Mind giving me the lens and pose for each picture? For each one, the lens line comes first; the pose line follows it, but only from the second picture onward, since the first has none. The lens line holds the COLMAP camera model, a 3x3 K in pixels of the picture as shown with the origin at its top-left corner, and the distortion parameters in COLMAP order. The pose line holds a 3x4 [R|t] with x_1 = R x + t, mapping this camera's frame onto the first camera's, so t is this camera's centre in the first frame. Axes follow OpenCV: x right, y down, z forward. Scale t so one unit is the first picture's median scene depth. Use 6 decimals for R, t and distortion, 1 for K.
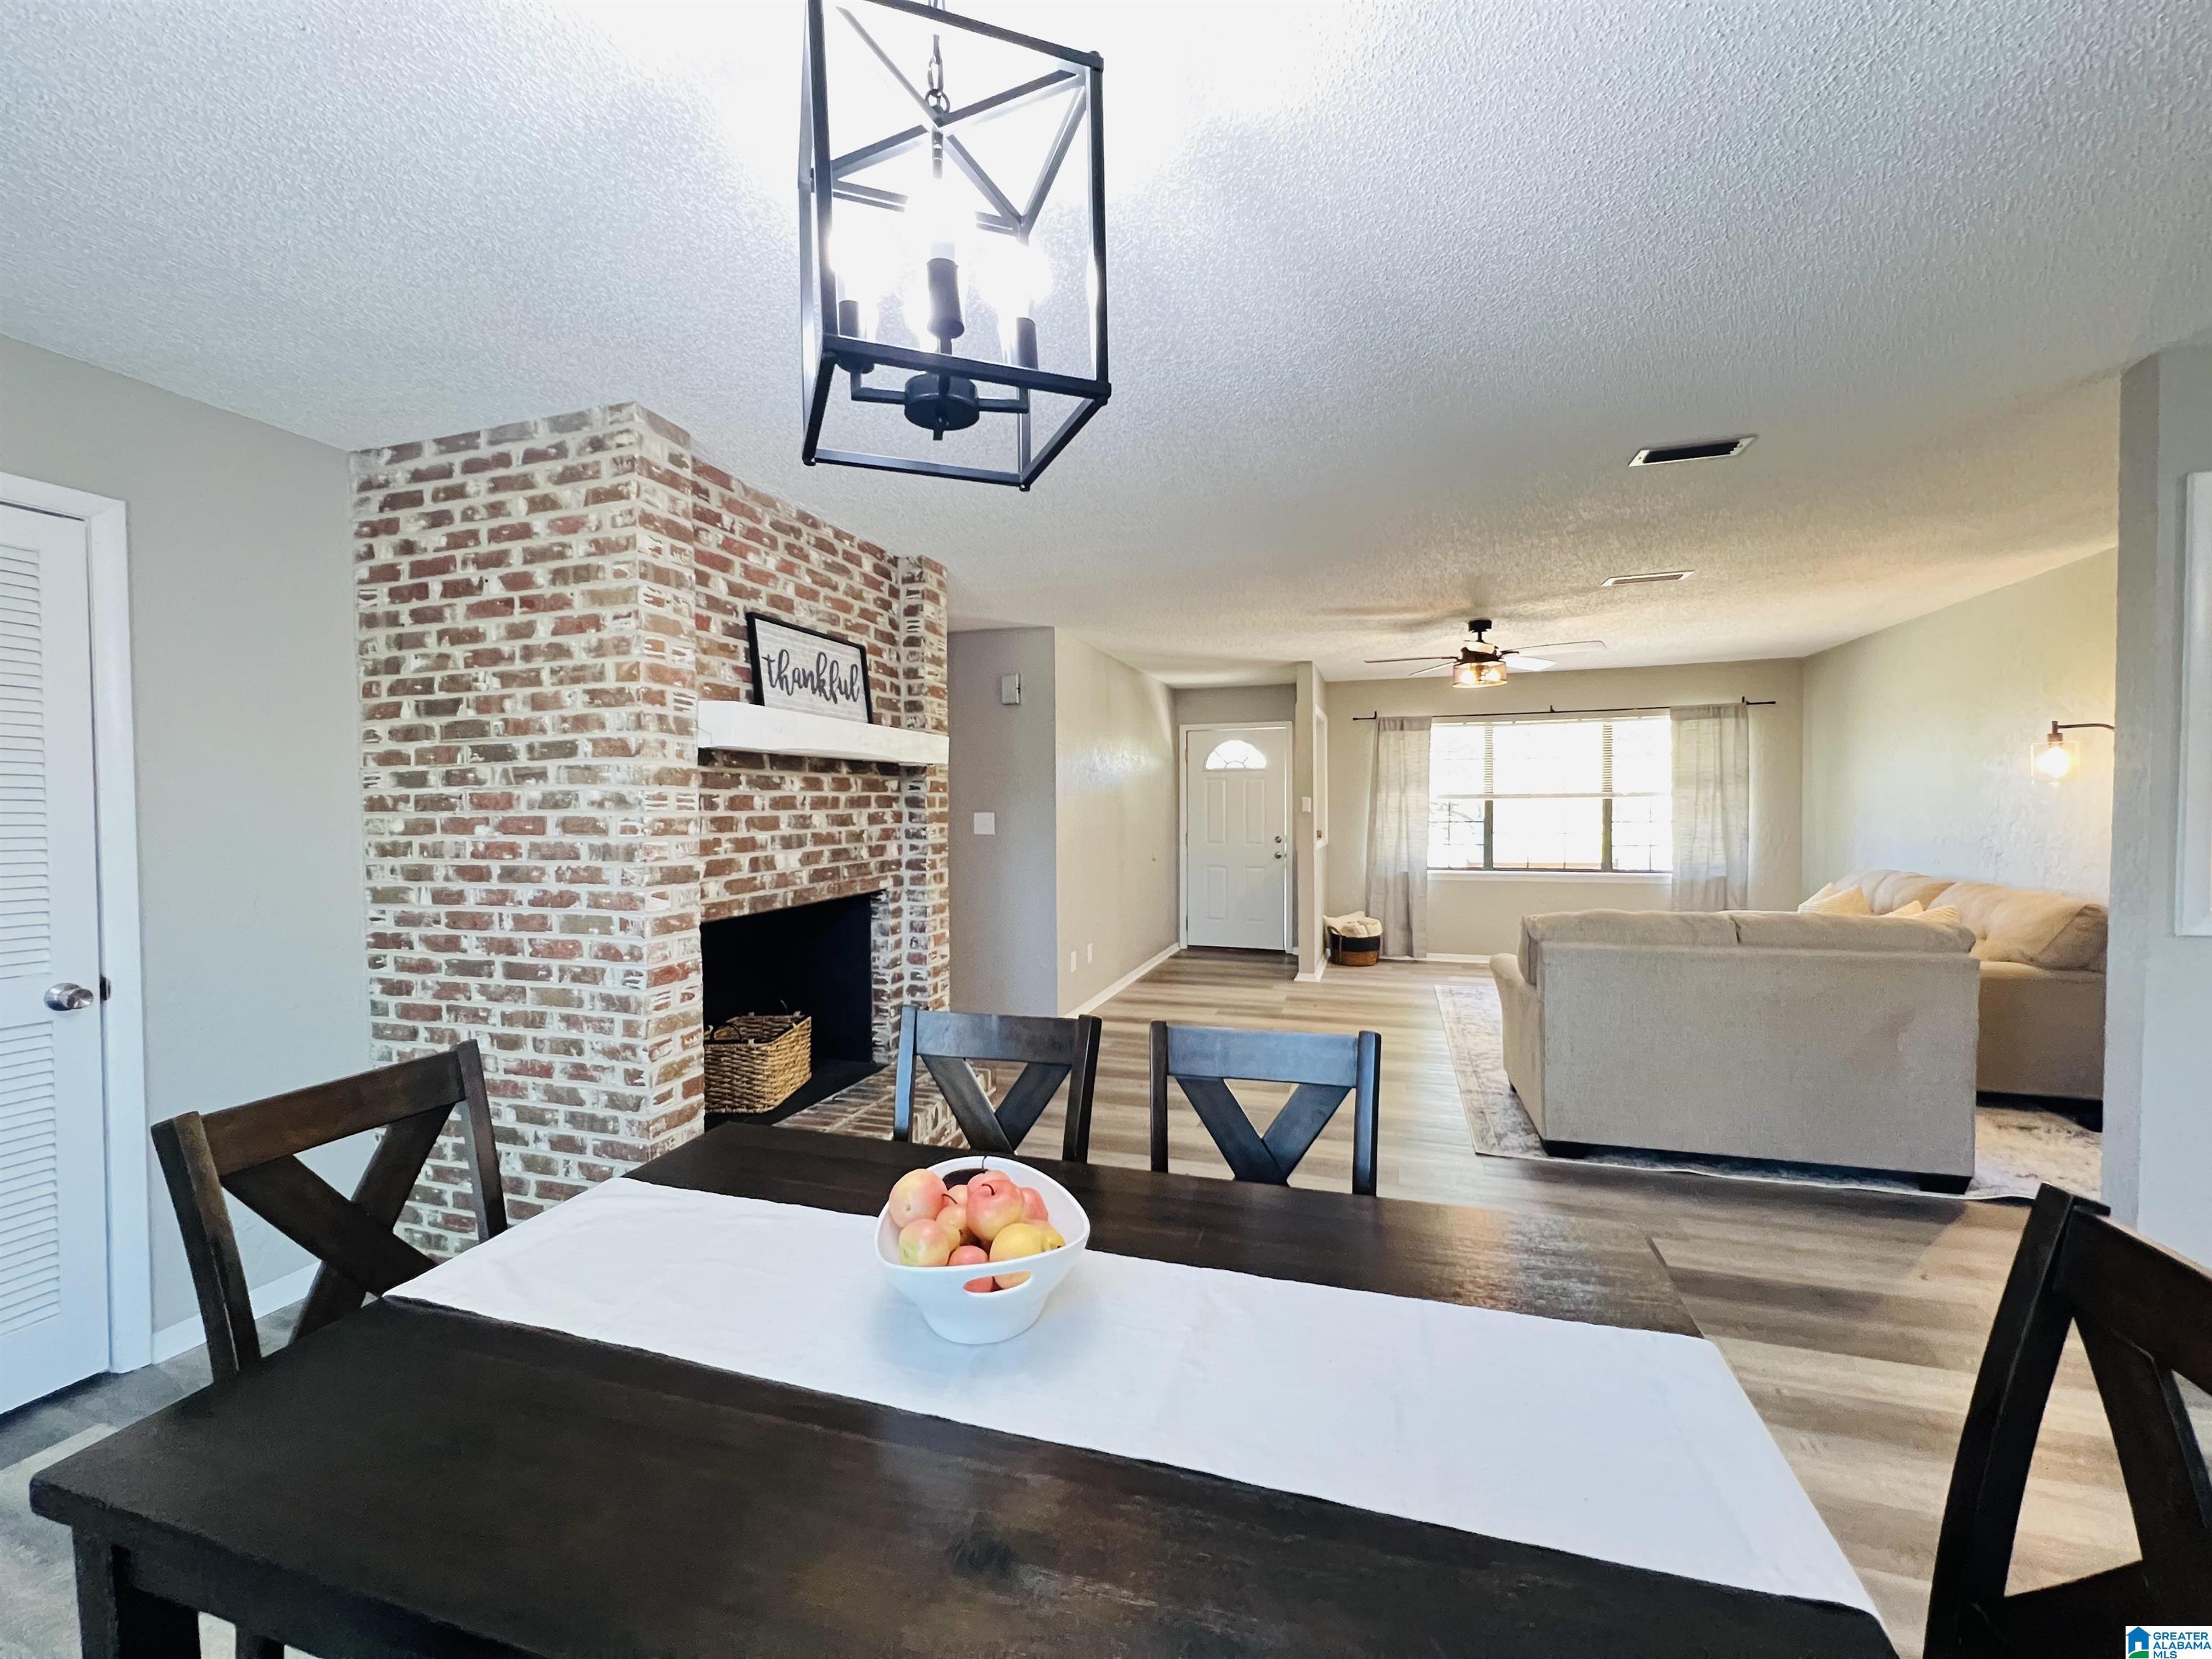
lens RADIAL K [[883.4, 0, 1106.0], [0, 883.4, 829.5], [0, 0, 1]] dist [-0.003753, -0.000253]
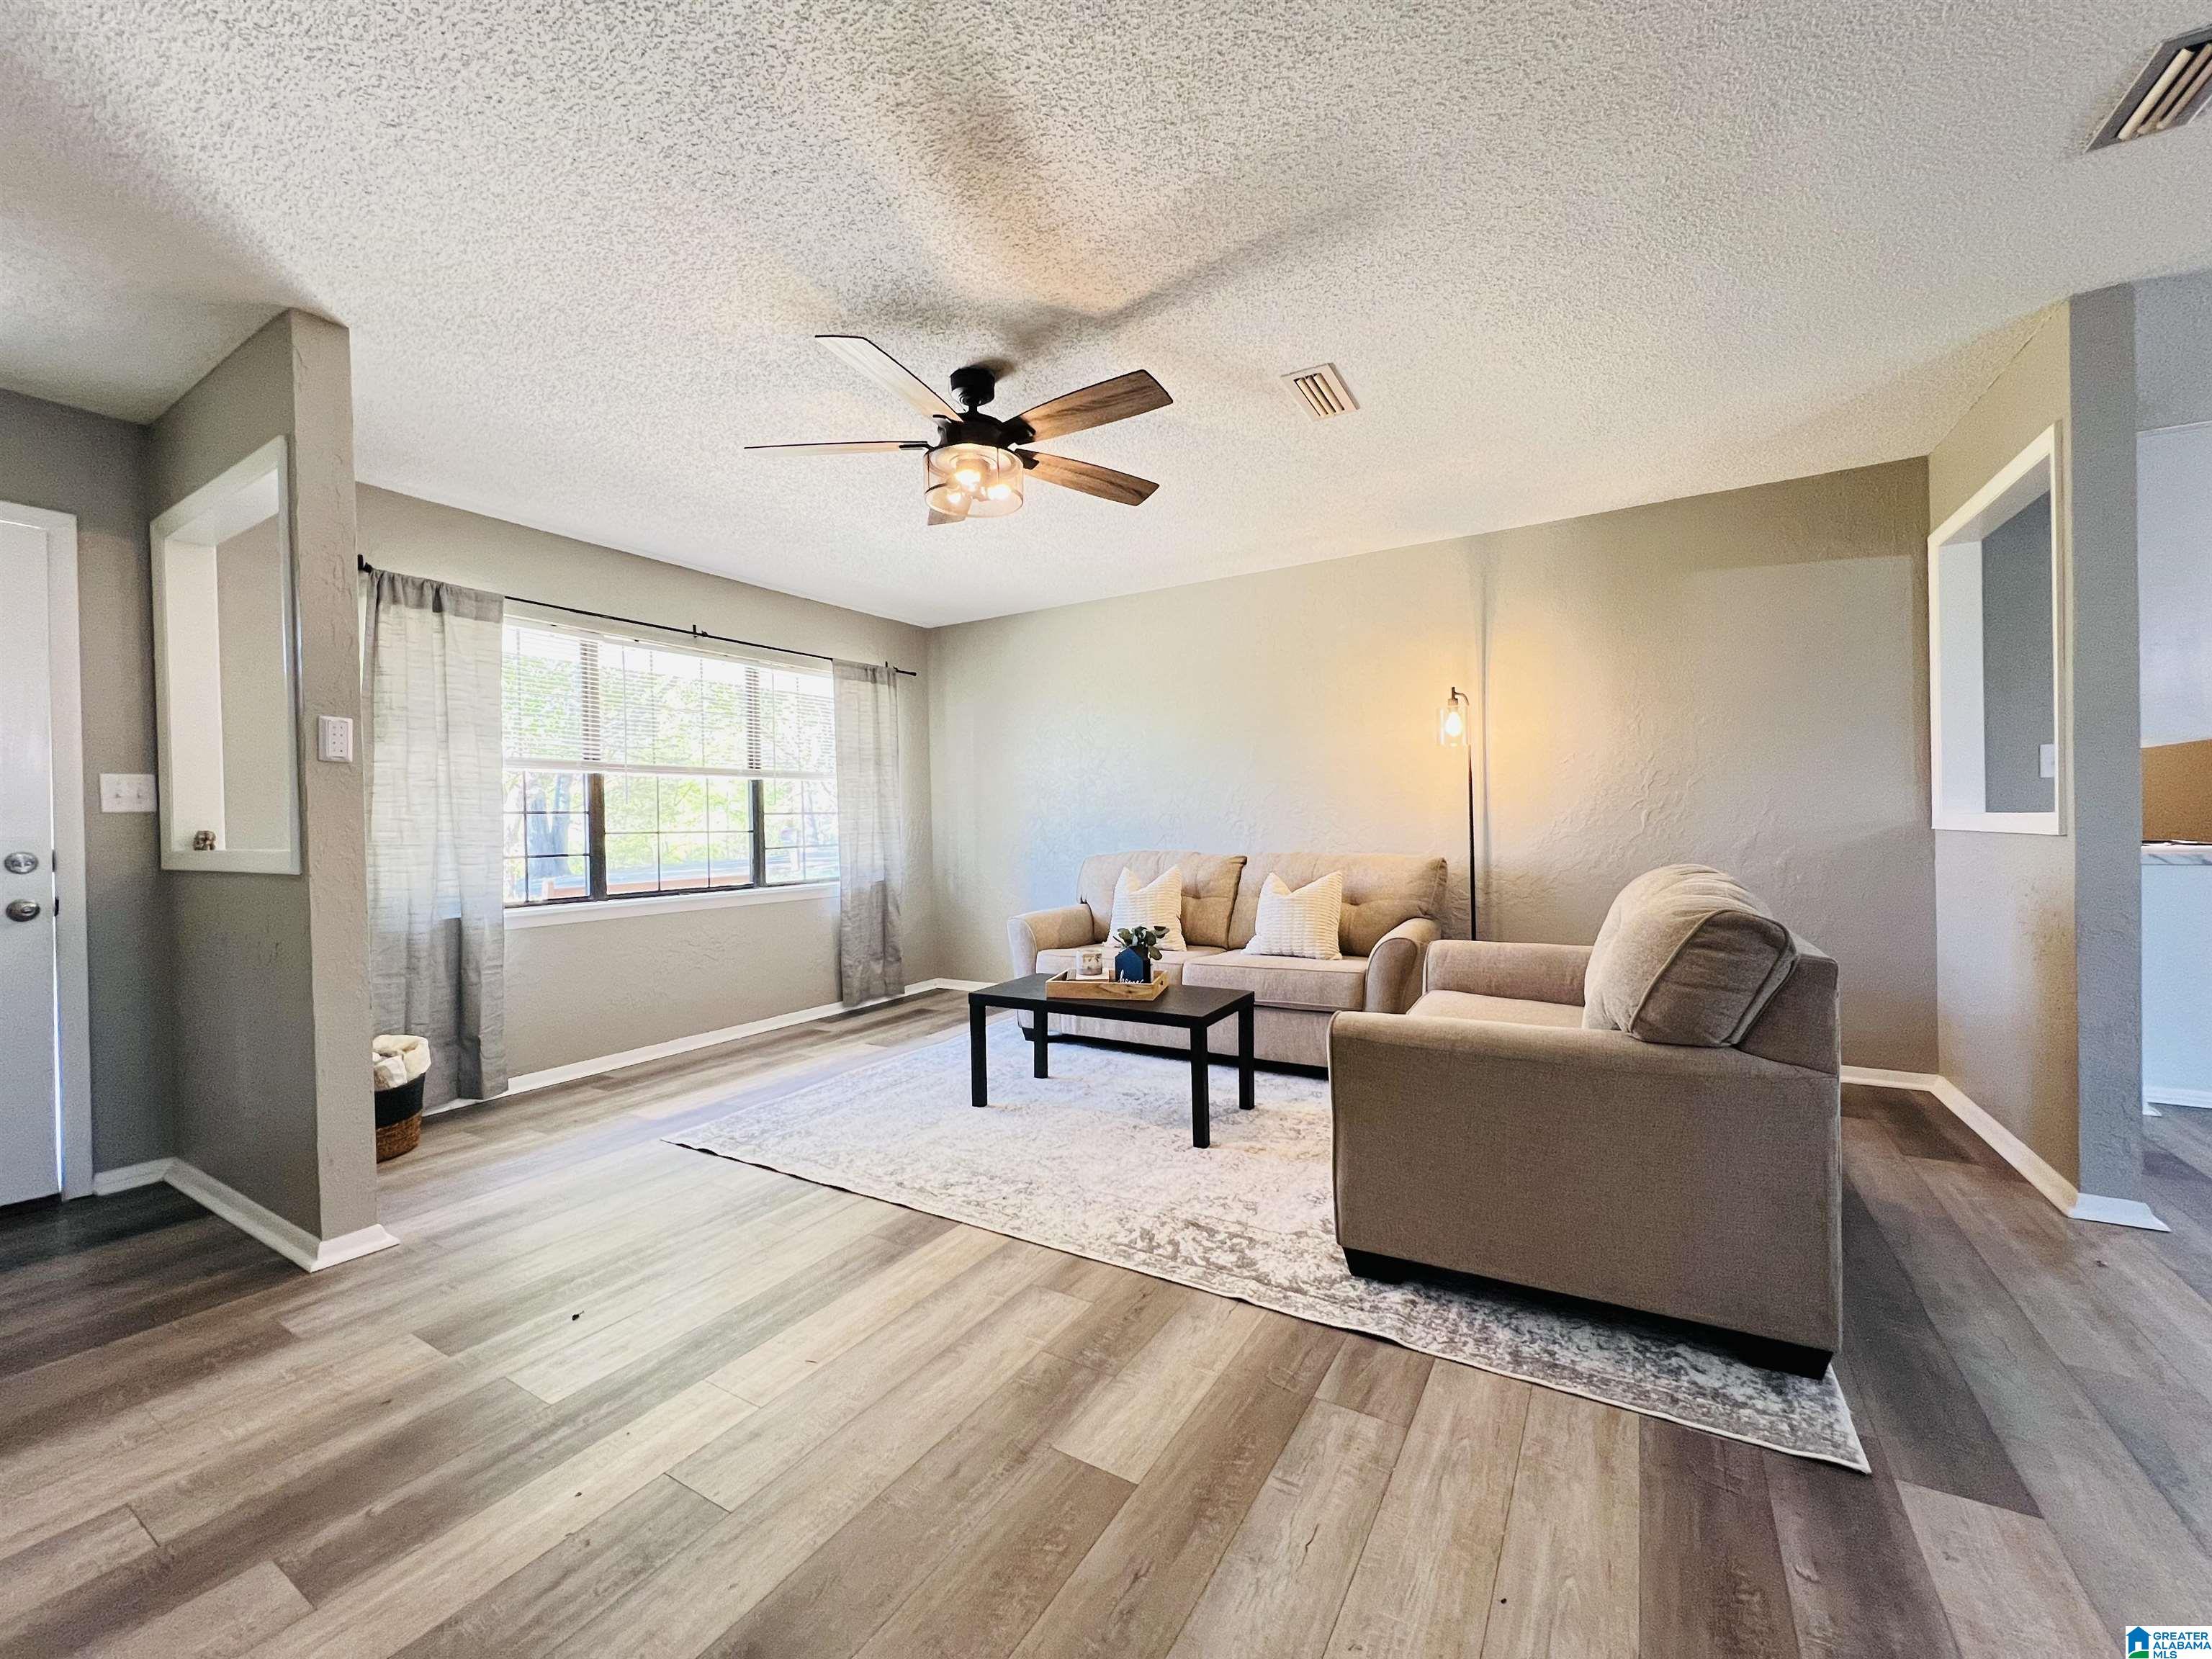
lens RADIAL K [[883.4, 0, 1106.0], [0, 883.4, 829.5], [0, 0, 1]] dist [-0.003753, -0.000253]
pose [[0.229332, -0.002207, 0.973346, -0.036056], [0.042863, 0.999050, -0.007833, 0.021660], [-0.972404, 0.043517, 0.229209, 0.607104]]
